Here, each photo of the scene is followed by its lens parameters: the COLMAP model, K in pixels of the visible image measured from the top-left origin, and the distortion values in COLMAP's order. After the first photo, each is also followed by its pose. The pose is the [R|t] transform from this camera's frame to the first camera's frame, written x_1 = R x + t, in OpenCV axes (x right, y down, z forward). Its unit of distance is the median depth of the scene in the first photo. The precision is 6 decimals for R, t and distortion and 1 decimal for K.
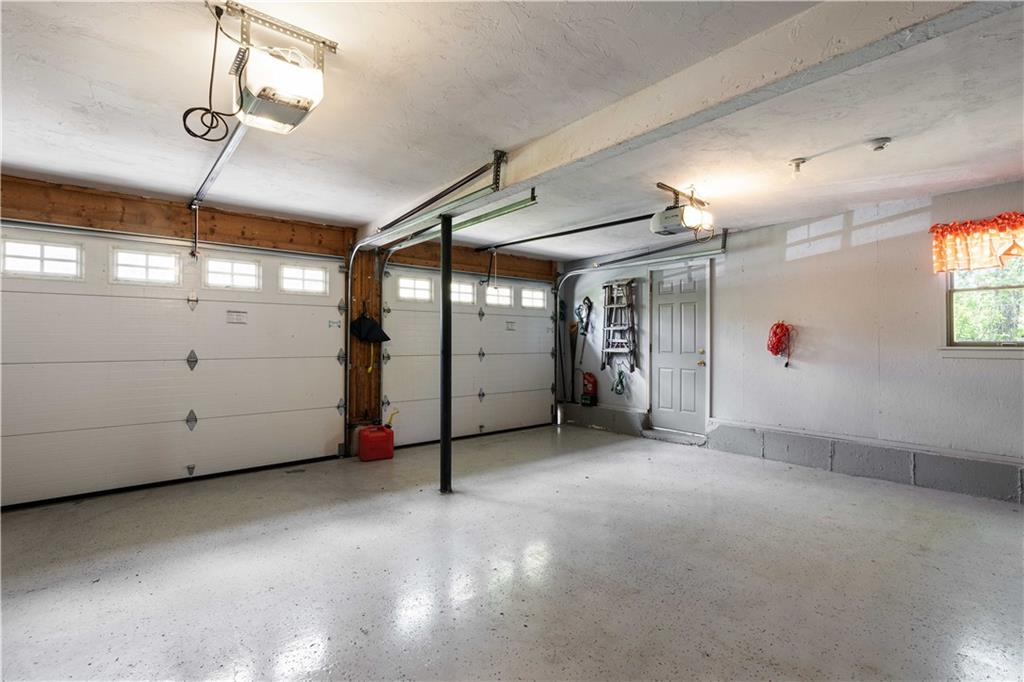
lens RADIAL K [[467.4, 0, 519.2], [0, 467.4, 335.3], [0, 0, 1]] dist [-0.011756, -0.000542]
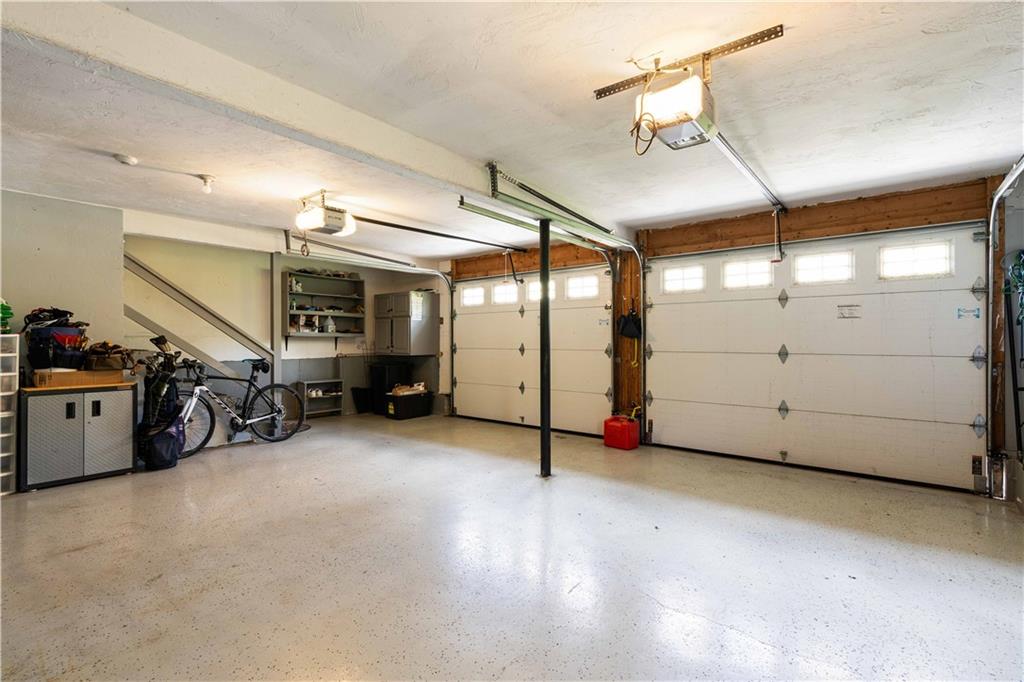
lens RADIAL K [[467.4, 0, 520.4], [0, 467.4, 344.7], [0, 0, 1]] dist [-0.011756, -0.000542]
pose [[0.182961, 0.012300, -0.983043, 0.673895], [0.017275, 0.999727, 0.015724, 0.009716], [0.982968, -0.019859, 0.182699, 0.564705]]
